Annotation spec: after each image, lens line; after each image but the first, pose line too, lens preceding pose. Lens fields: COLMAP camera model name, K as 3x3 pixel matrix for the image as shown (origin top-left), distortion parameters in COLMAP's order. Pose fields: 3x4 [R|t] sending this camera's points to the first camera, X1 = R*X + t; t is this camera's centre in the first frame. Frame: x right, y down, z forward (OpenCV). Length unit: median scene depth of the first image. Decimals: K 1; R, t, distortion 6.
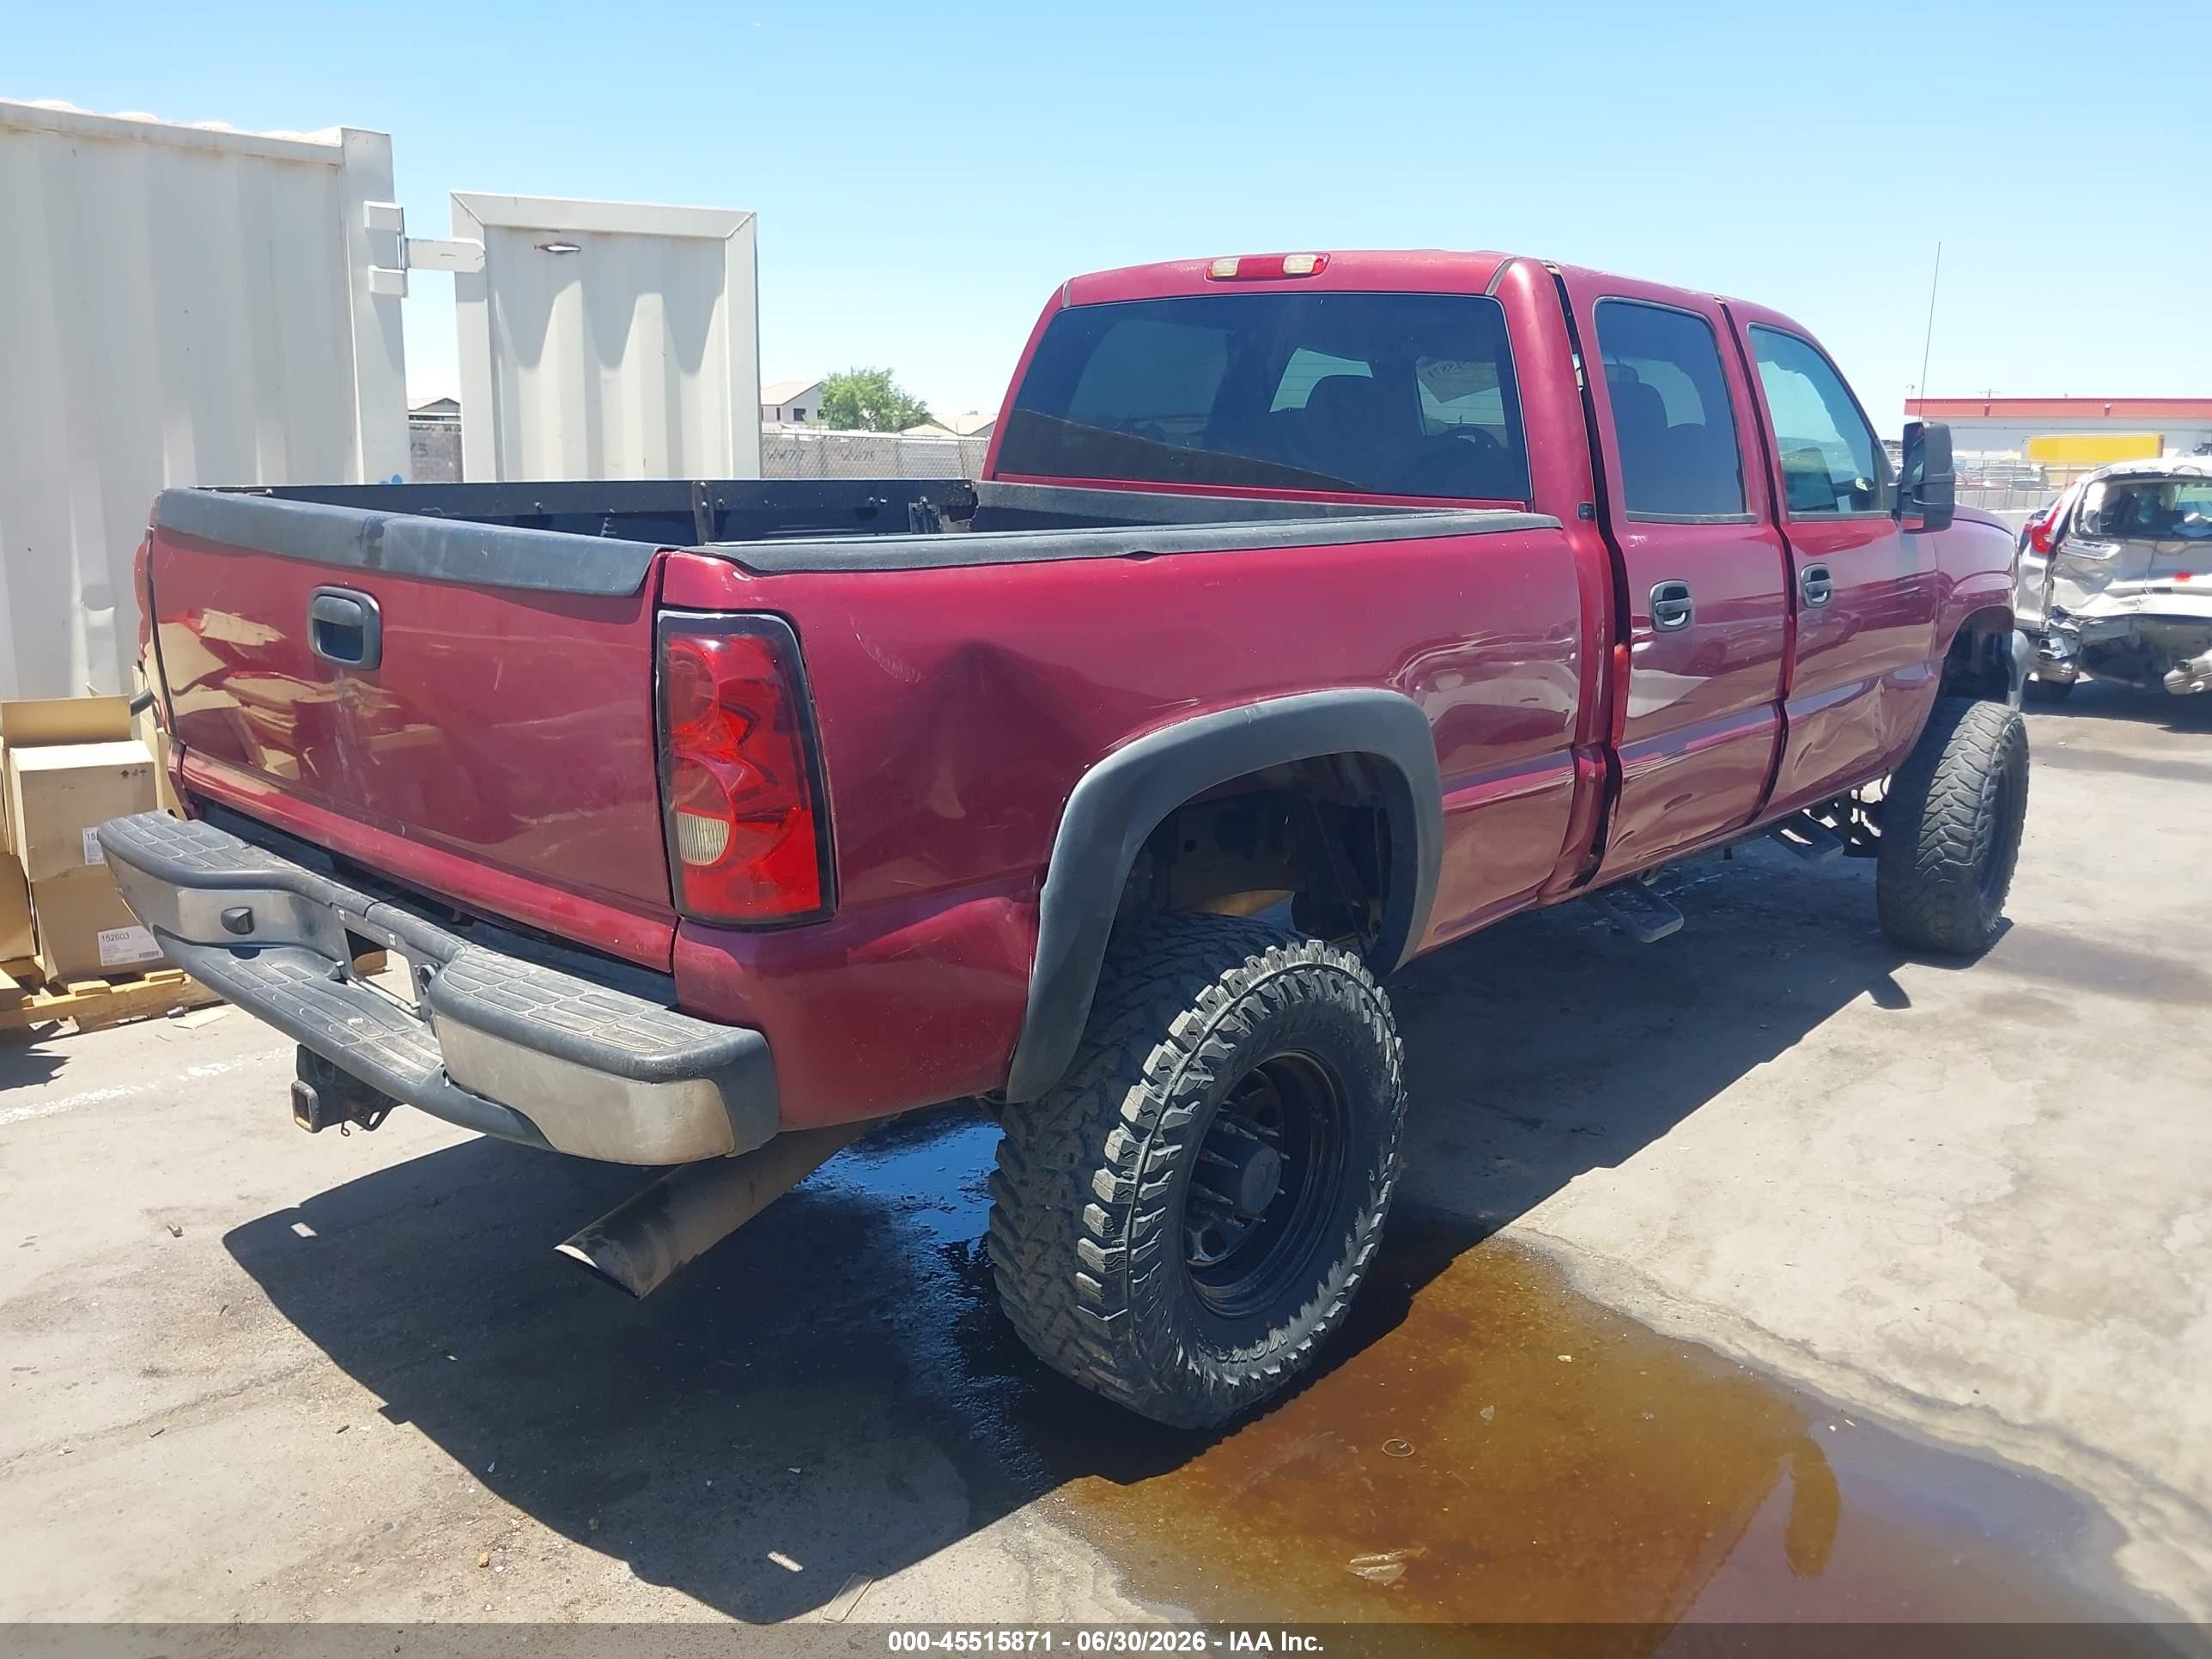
lens RADIAL K [[1762.0, 0, 1149.4], [0, 1762.0, 817.8], [0, 0, 1]] dist [0.022255, -0.029666]
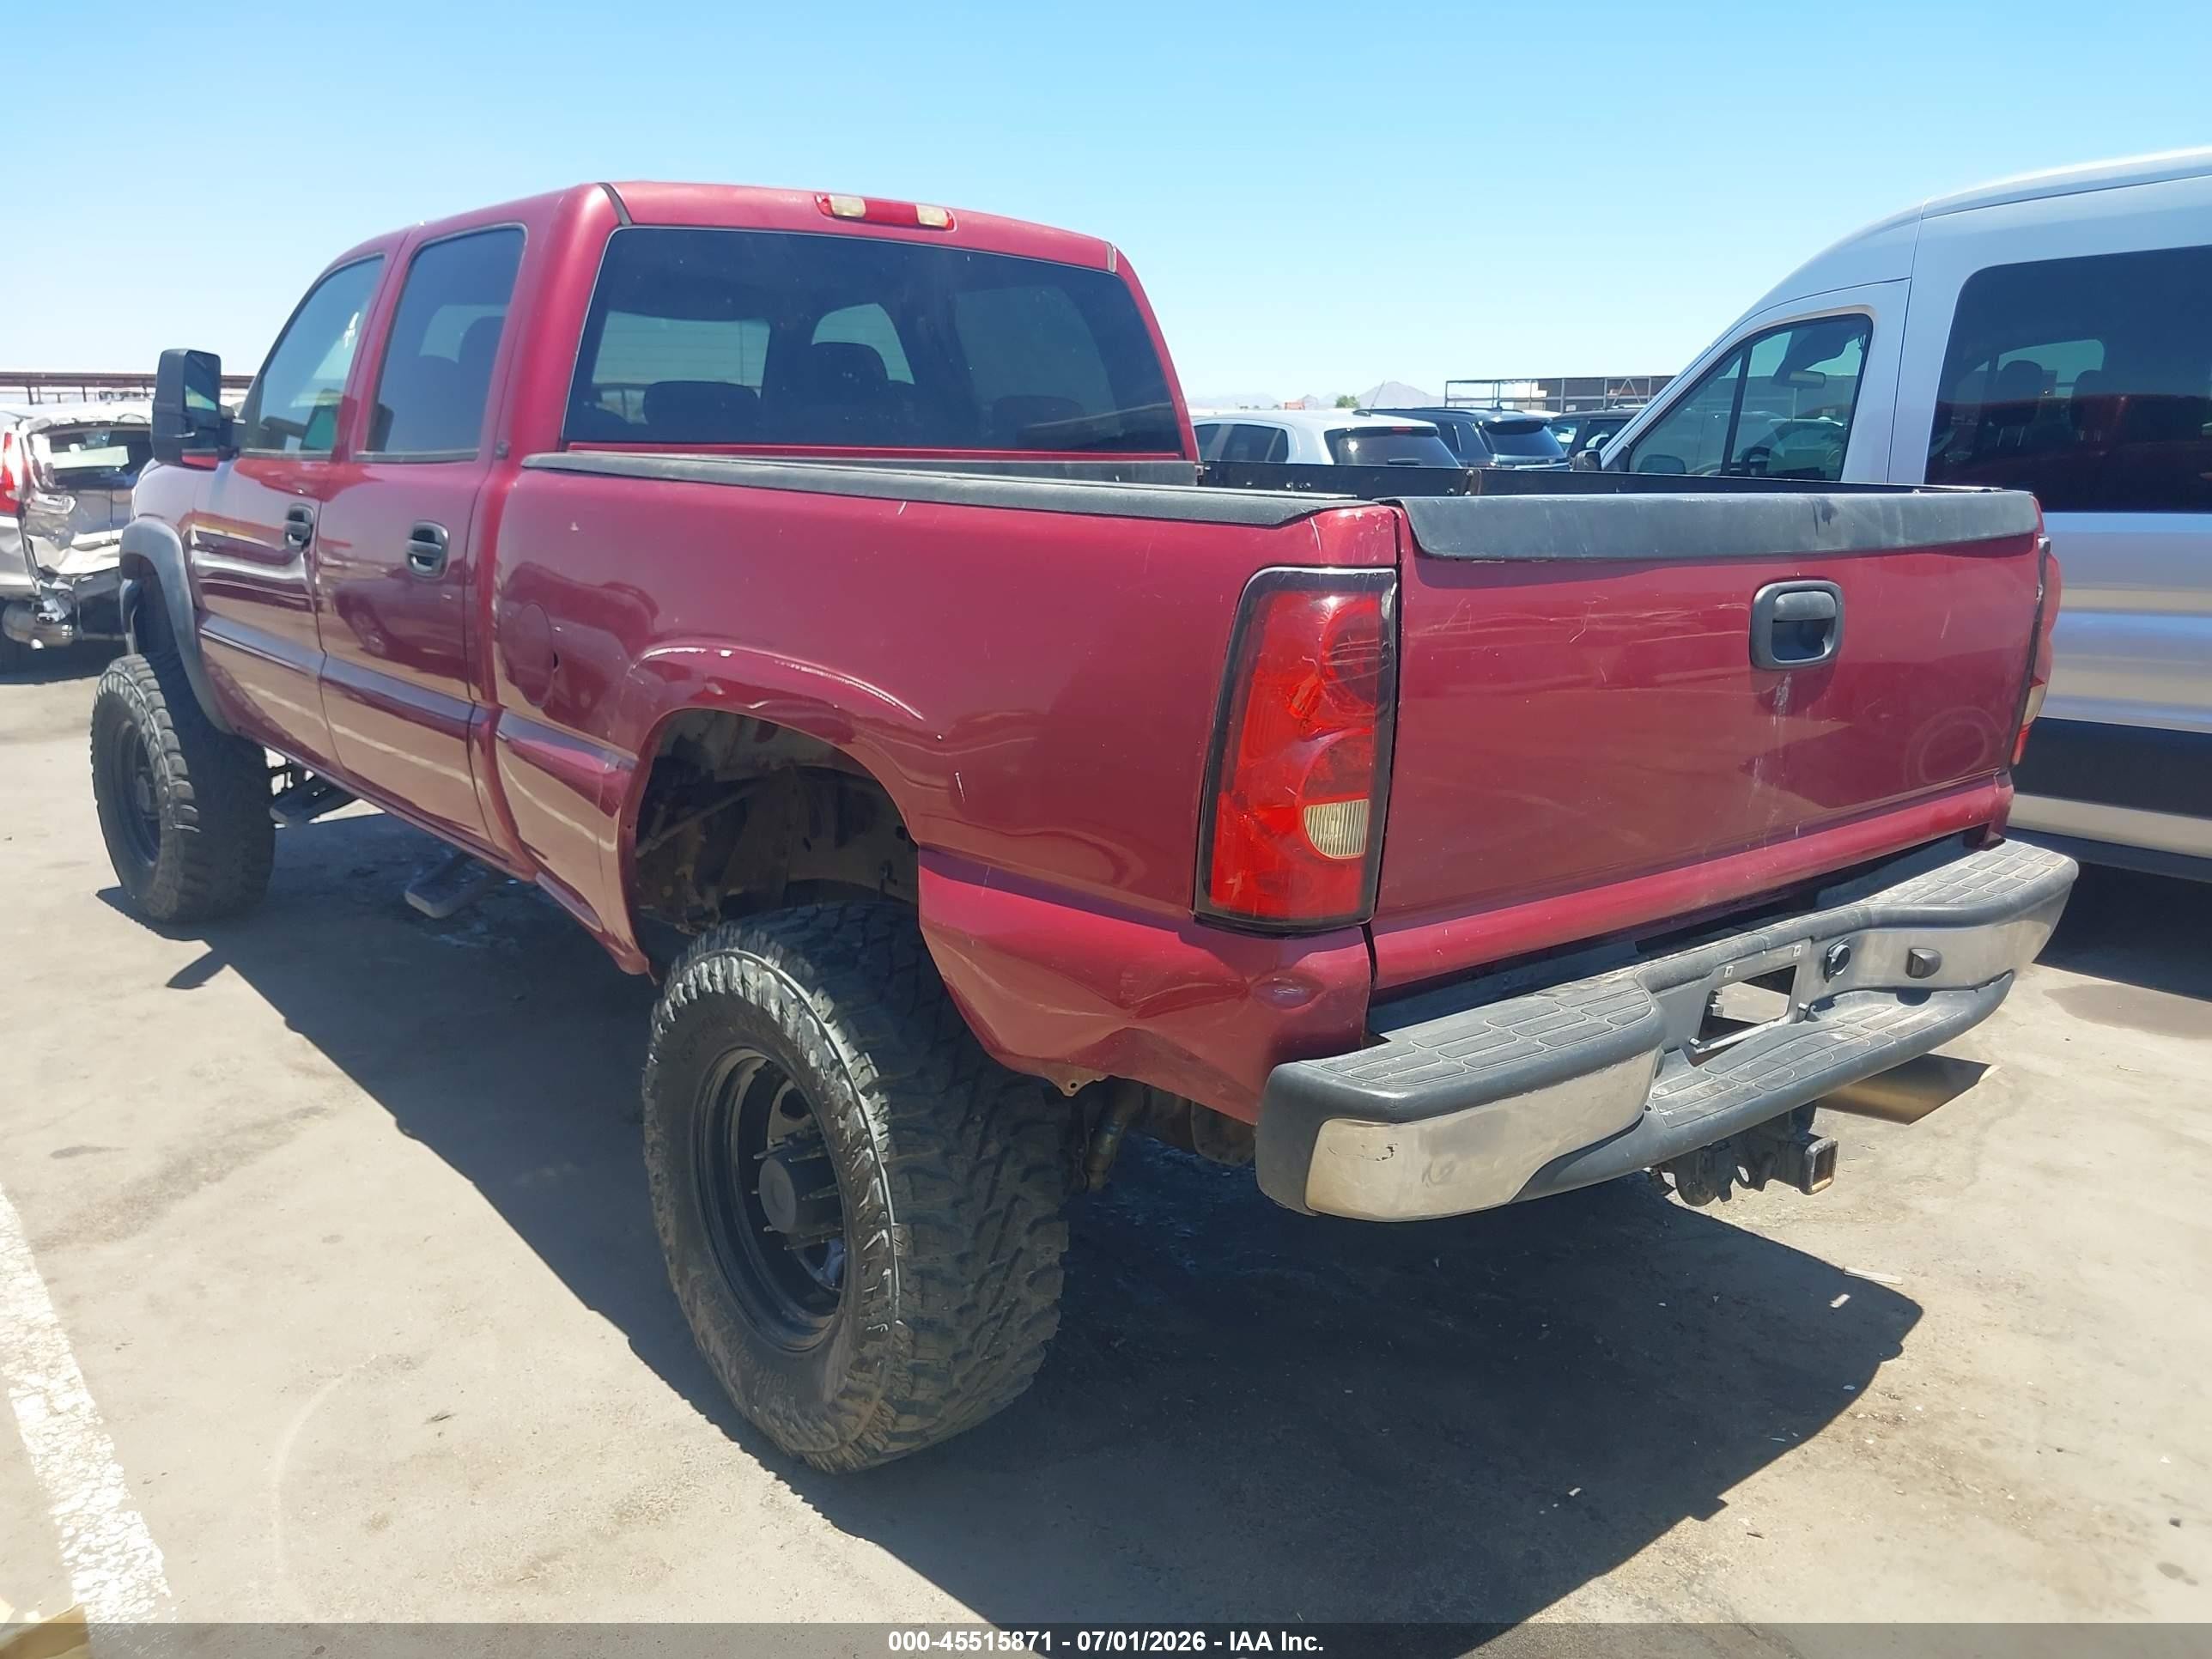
lens RADIAL K [[1762.0, 0, 1141.4], [0, 1762.0, 827.8], [0, 0, 1]] dist [0.022255, -0.029666]
pose [[0.130888, -0.237873, 0.962437, -0.904634], [0.201661, 0.956881, 0.209074, -0.172210], [-0.970670, 0.166721, 0.173214, 0.775986]]
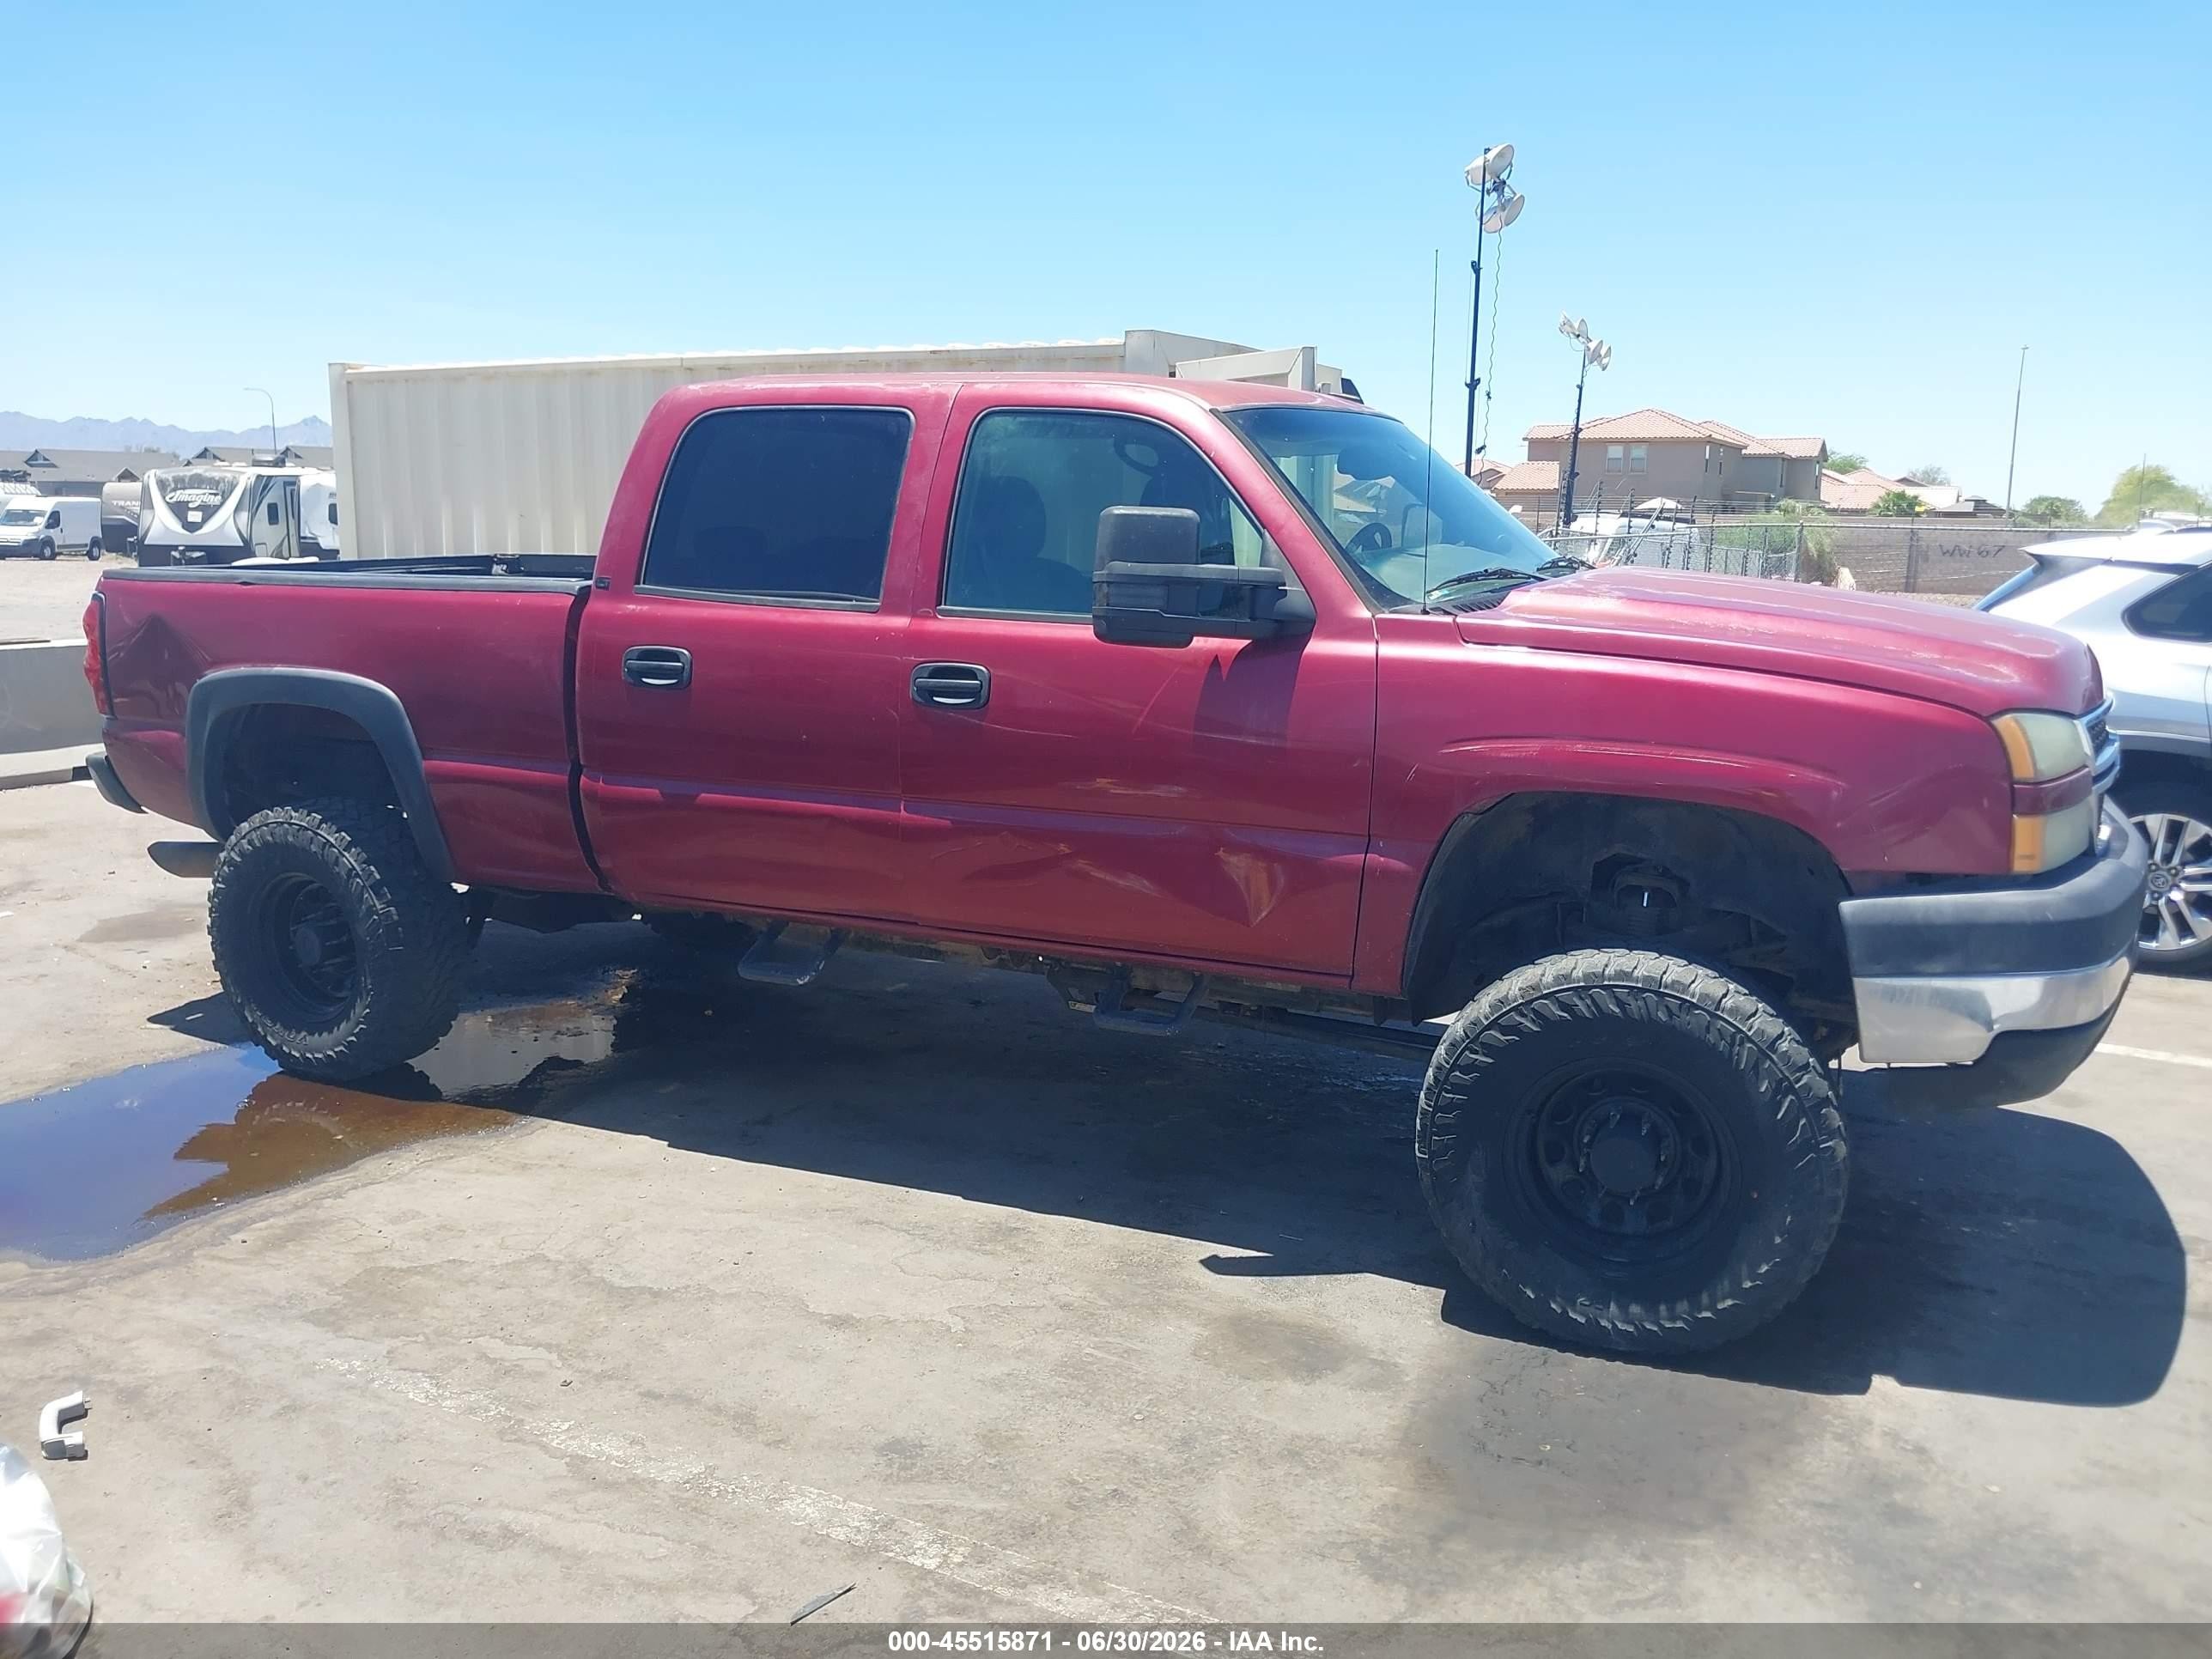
lens RADIAL K [[1762.0, 0, 1115.7], [0, 1762.0, 823.2], [0, 0, 1]] dist [0.022255, -0.029666]
pose [[0.253980, 0.156055, -0.954537, 1.428783], [-0.207202, 0.972765, 0.103903, -0.193692], [0.944755, 0.171393, 0.279398, 0.926214]]
